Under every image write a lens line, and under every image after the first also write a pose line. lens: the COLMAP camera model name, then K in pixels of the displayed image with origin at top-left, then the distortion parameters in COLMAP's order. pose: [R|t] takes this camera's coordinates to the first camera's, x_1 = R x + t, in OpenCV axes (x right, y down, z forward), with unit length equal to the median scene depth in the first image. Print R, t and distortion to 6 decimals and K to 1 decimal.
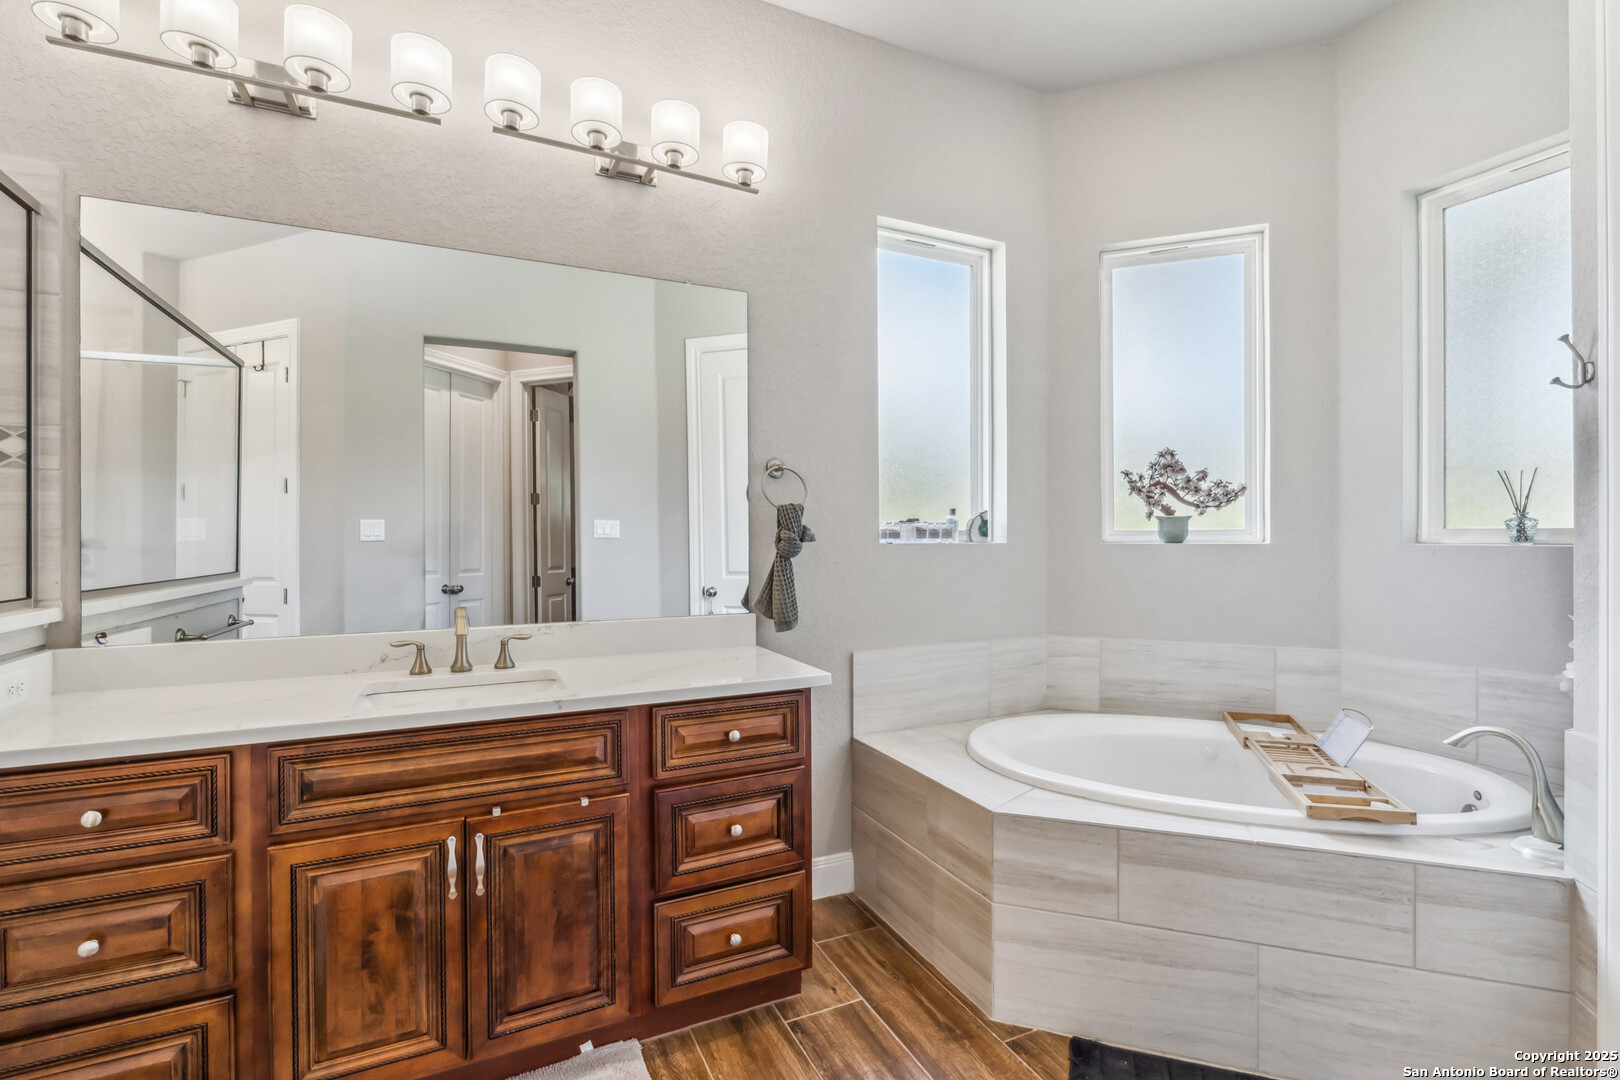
lens RADIAL K [[735.0, 0, 810.7], [0, 735.0, 531.3], [0, 0, 1]] dist [0.001749, -0.002153]
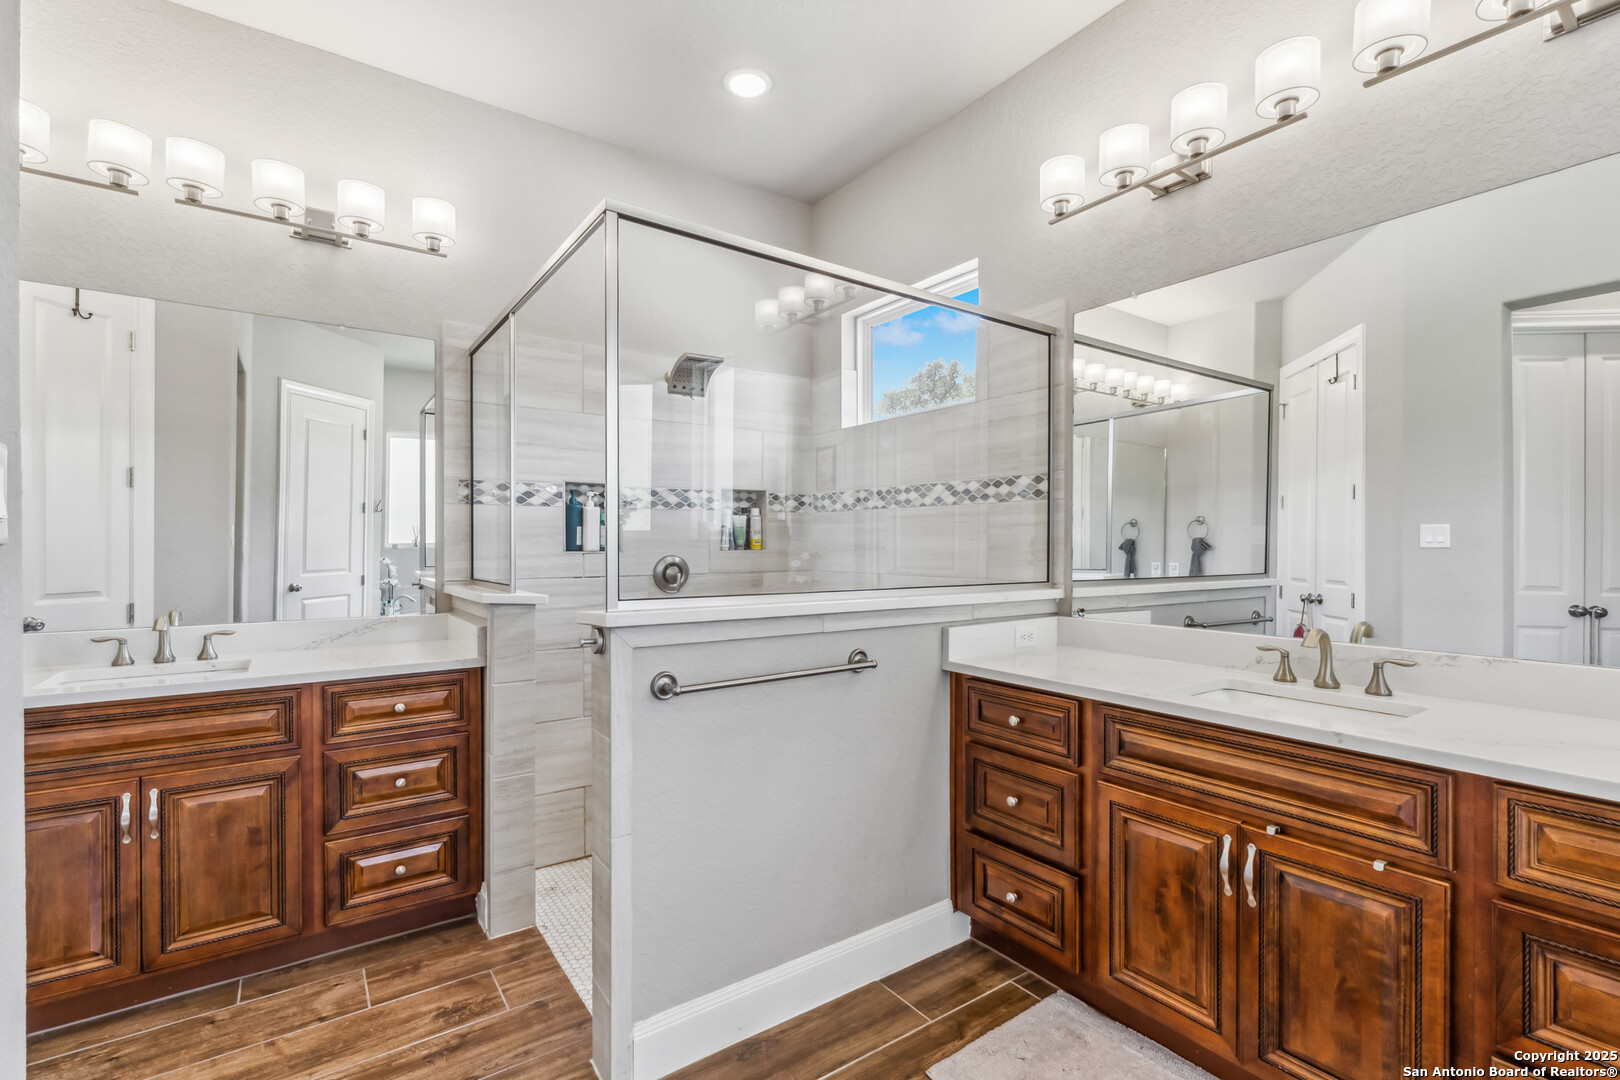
lens RADIAL K [[735.0, 0, 810.7], [0, 735.0, 531.3], [0, 0, 1]] dist [0.001749, -0.002153]
pose [[0.169581, -0.012570, -0.985436, 0.421740], [0.006294, 0.999912, -0.011672, -0.002488], [0.985496, -0.004223, 0.169645, 0.242048]]
